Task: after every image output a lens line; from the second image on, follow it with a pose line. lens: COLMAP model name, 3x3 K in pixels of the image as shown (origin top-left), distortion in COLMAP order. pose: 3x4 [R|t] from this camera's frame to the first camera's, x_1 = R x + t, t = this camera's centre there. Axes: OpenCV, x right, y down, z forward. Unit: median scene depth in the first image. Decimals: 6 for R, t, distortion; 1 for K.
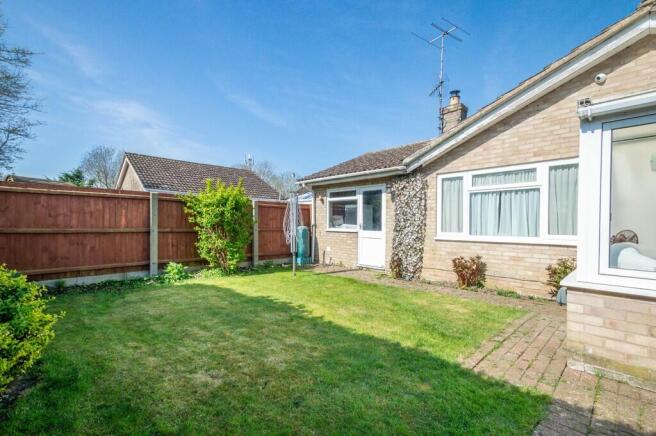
lens RADIAL K [[300.0, 0, 327.0], [0, 300.0, 224.7], [0, 0, 1]] dist [0.010860, 0.000504]
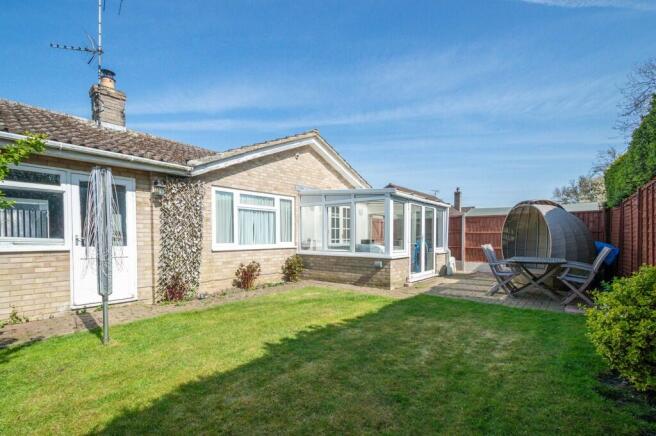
lens RADIAL K [[300.0, 0, 330.1], [0, 300.0, 240.9], [0, 0, 1]] dist [0.010860, 0.000504]
pose [[-0.127385, -0.016239, 0.991720, -0.639263], [0.009593, 0.999799, 0.017603, 0.002113], [-0.991807, 0.011756, -0.127204, 0.704023]]
